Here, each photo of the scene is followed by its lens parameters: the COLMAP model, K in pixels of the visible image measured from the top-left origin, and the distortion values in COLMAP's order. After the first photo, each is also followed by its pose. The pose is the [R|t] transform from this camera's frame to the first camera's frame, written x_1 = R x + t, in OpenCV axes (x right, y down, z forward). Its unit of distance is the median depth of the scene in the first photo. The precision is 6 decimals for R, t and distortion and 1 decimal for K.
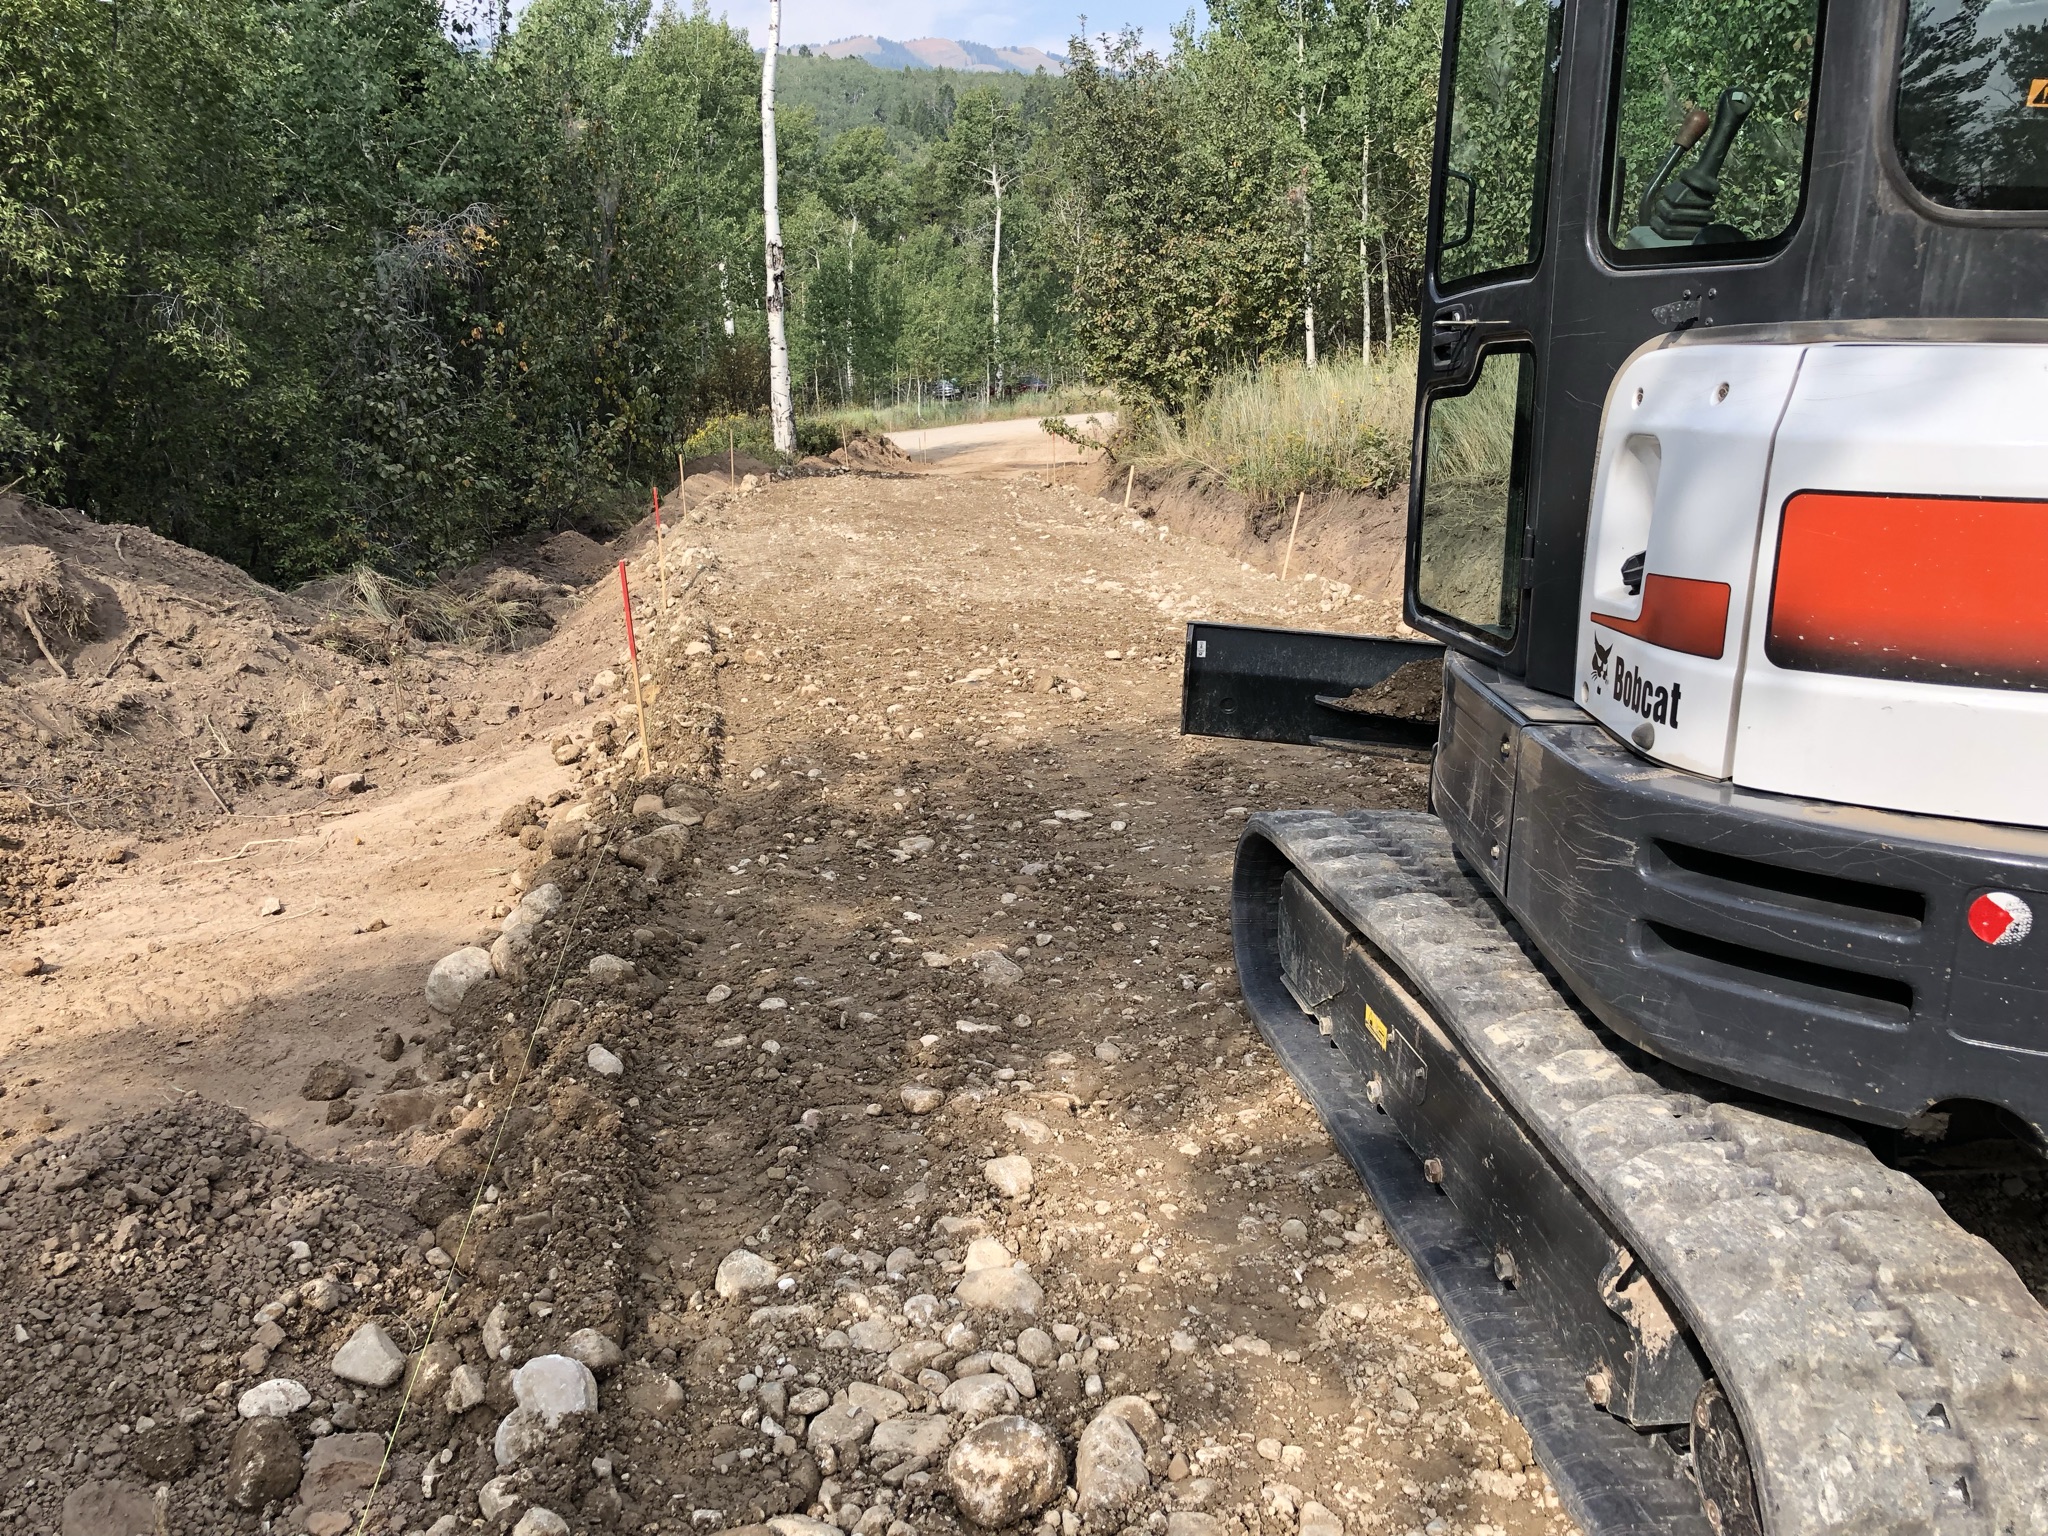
lens RADIAL K [[1645.8, 0, 1024.0], [0, 1645.8, 768.0], [0, 0, 1]] dist [0.148248, -0.432883]
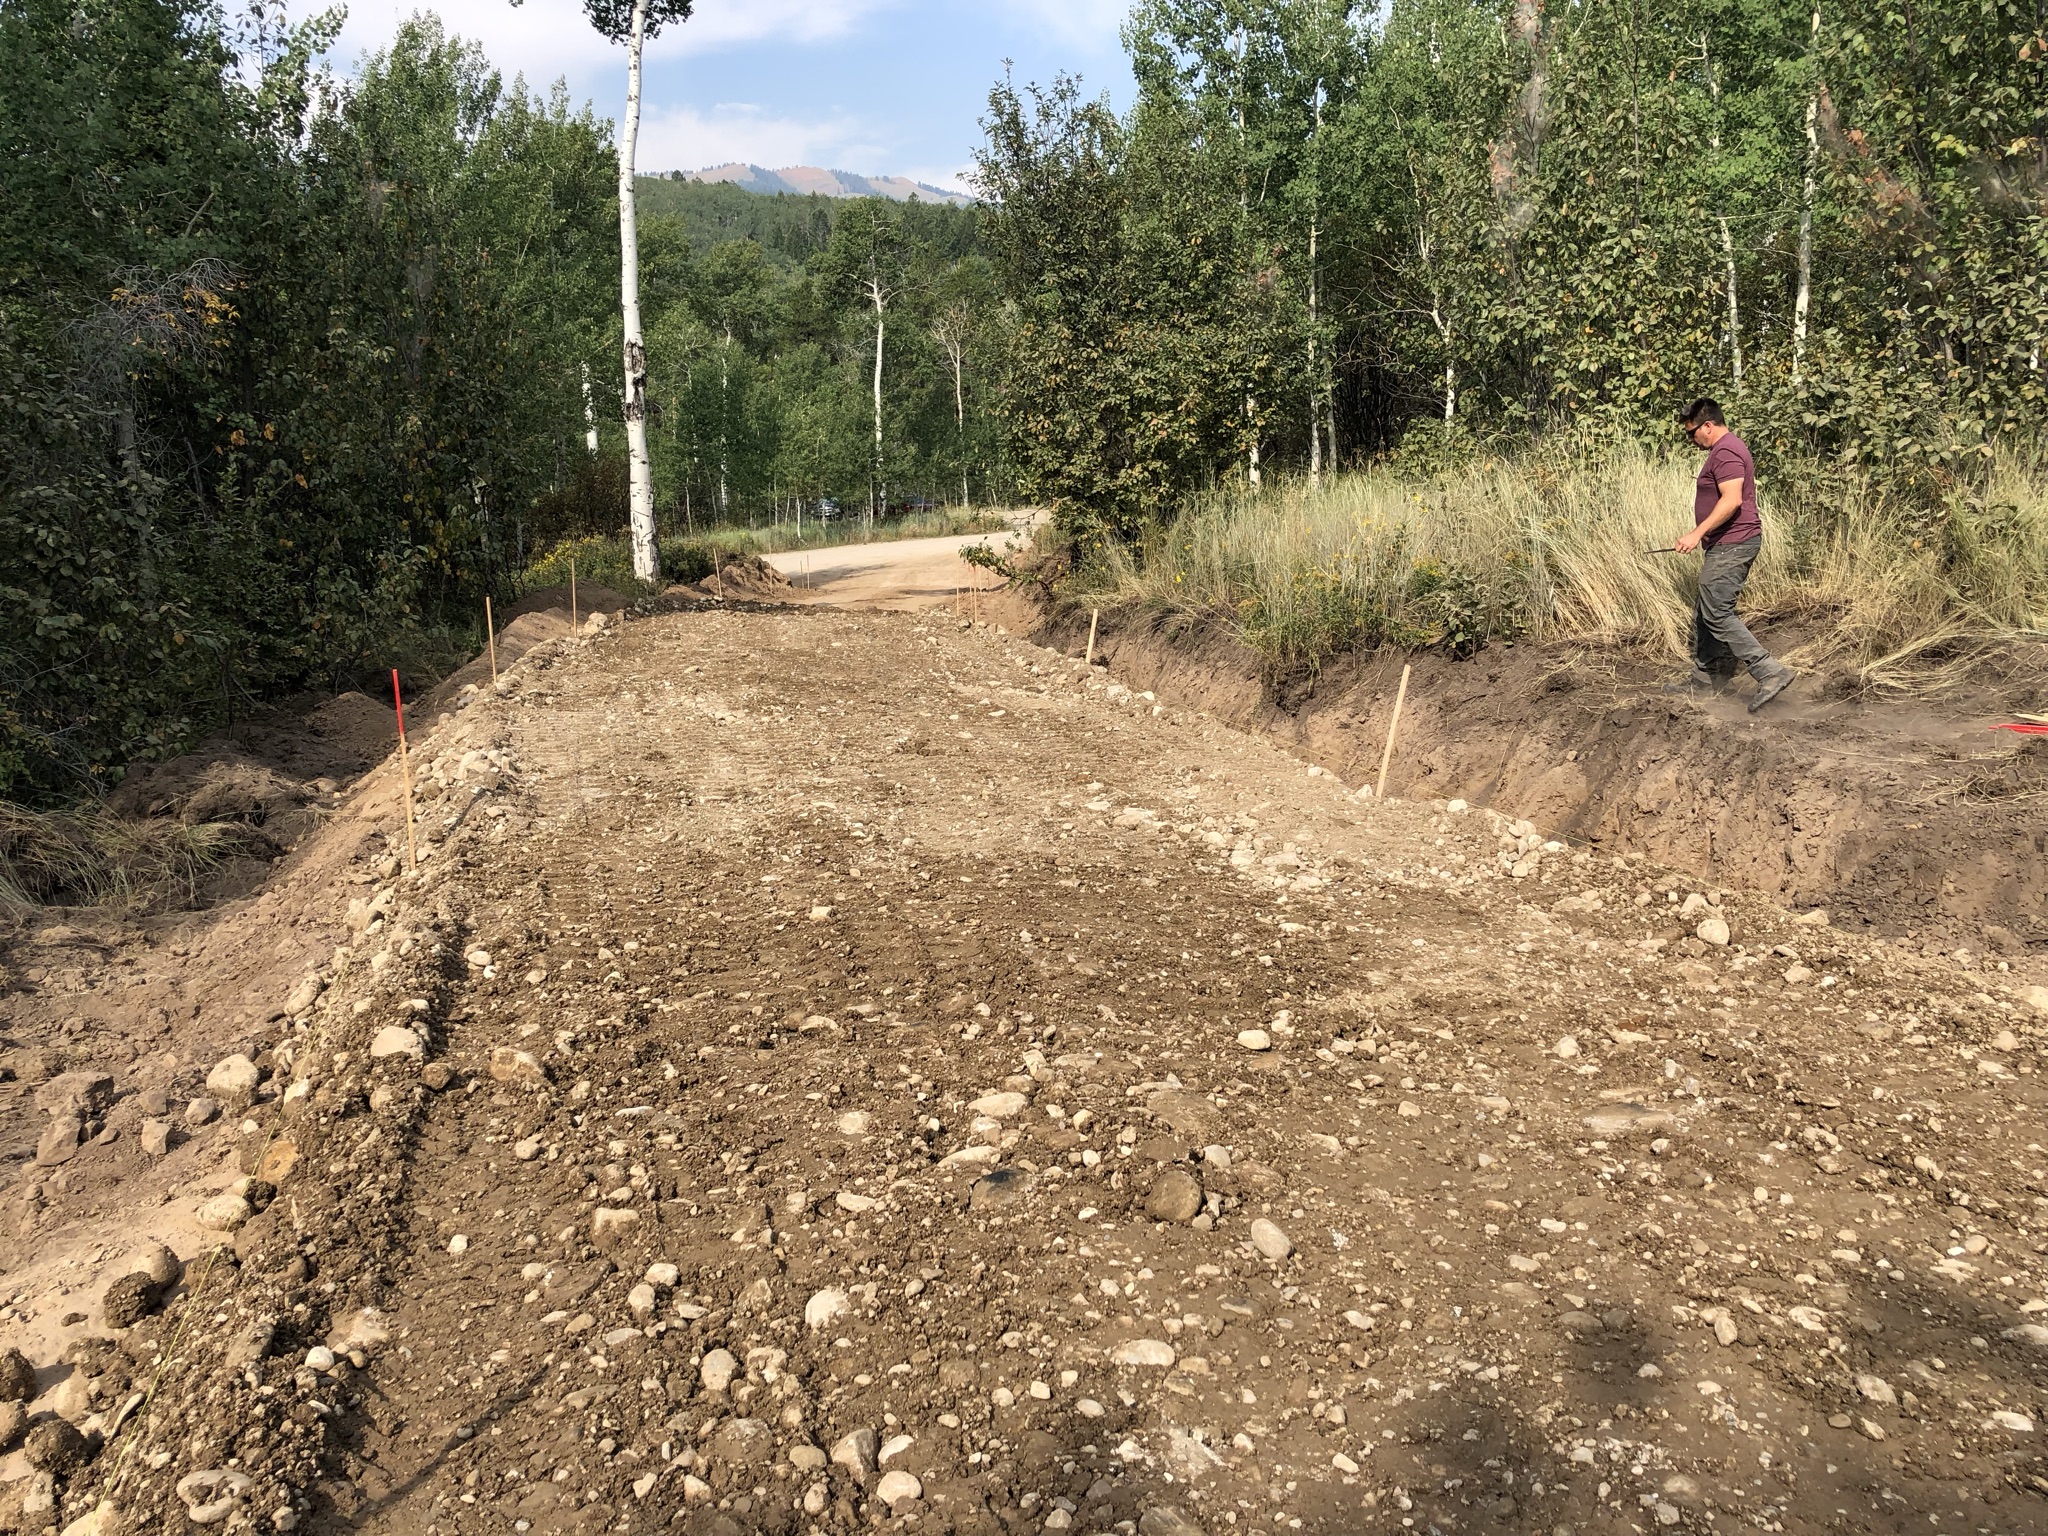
lens RADIAL K [[1664.6, 0, 1024.0], [0, 1664.6, 768.0], [0, 0, 1]] dist [0.124458, -0.239371]
pose [[0.997327, -0.009129, 0.072492, -0.017721], [0.014240, 0.997424, -0.070303, -0.040723], [-0.071663, 0.071147, 0.994888, 0.175187]]
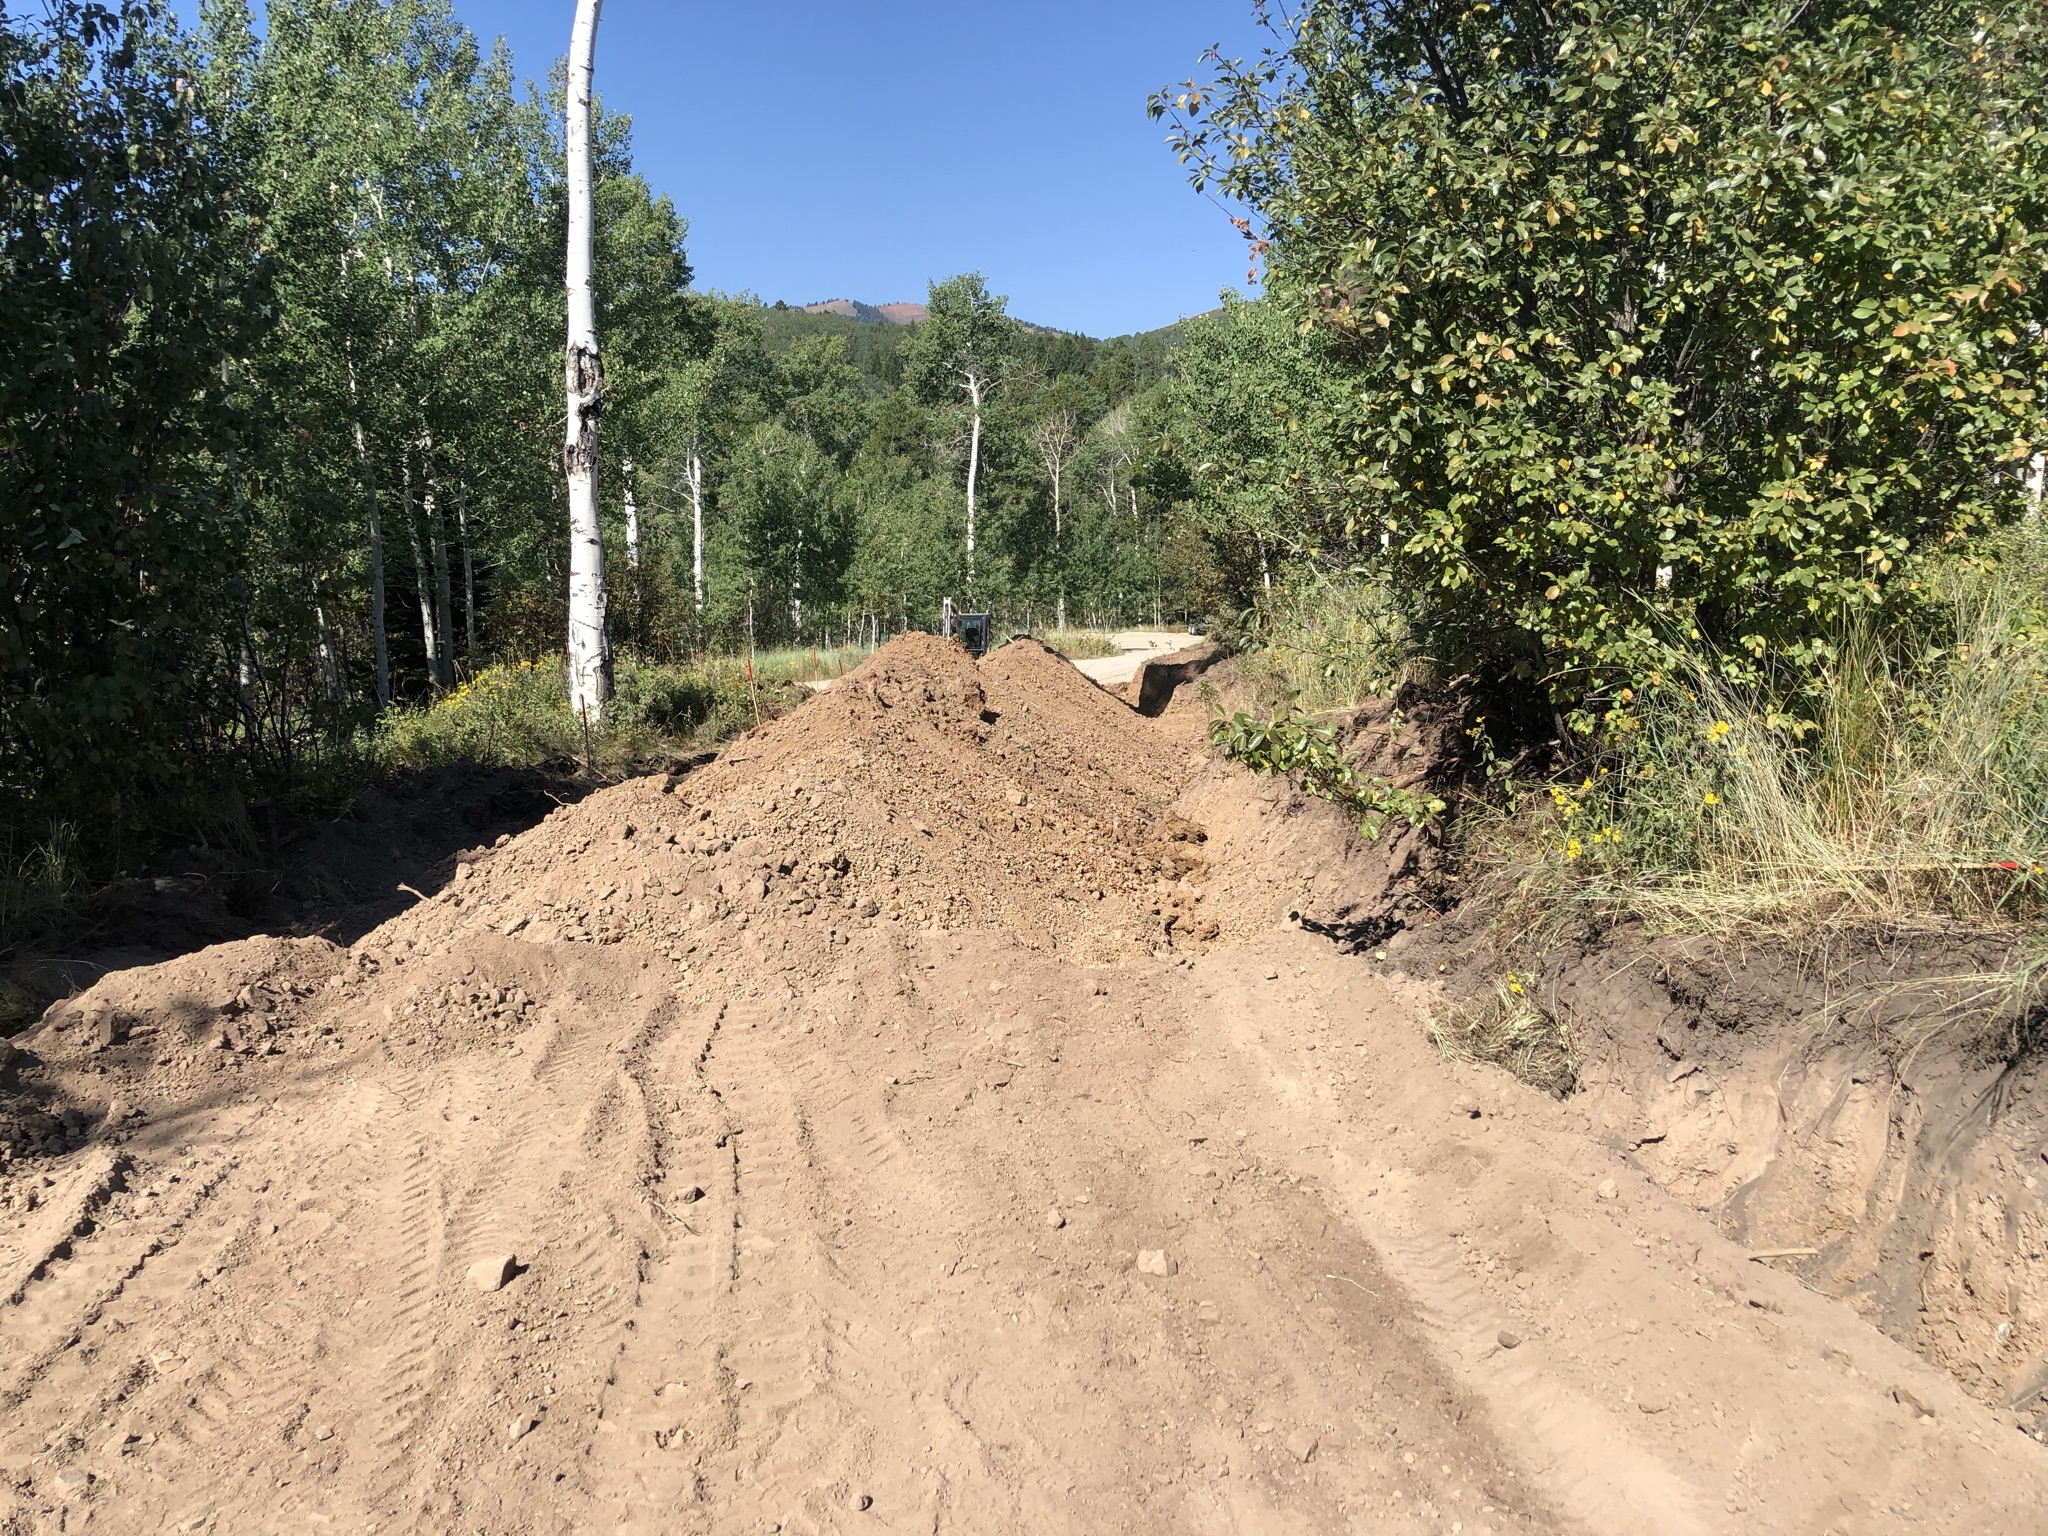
lens RADIAL K [[1664.6, 0, 1024.0], [0, 1664.6, 768.0], [0, 0, 1]] dist [0.124458, -0.239371]
pose [[0.999555, 0.018666, 0.023258, -0.026016], [-0.015162, 0.989661, -0.142626, -0.145744], [-0.025680, 0.142210, 0.989503, 0.651821]]
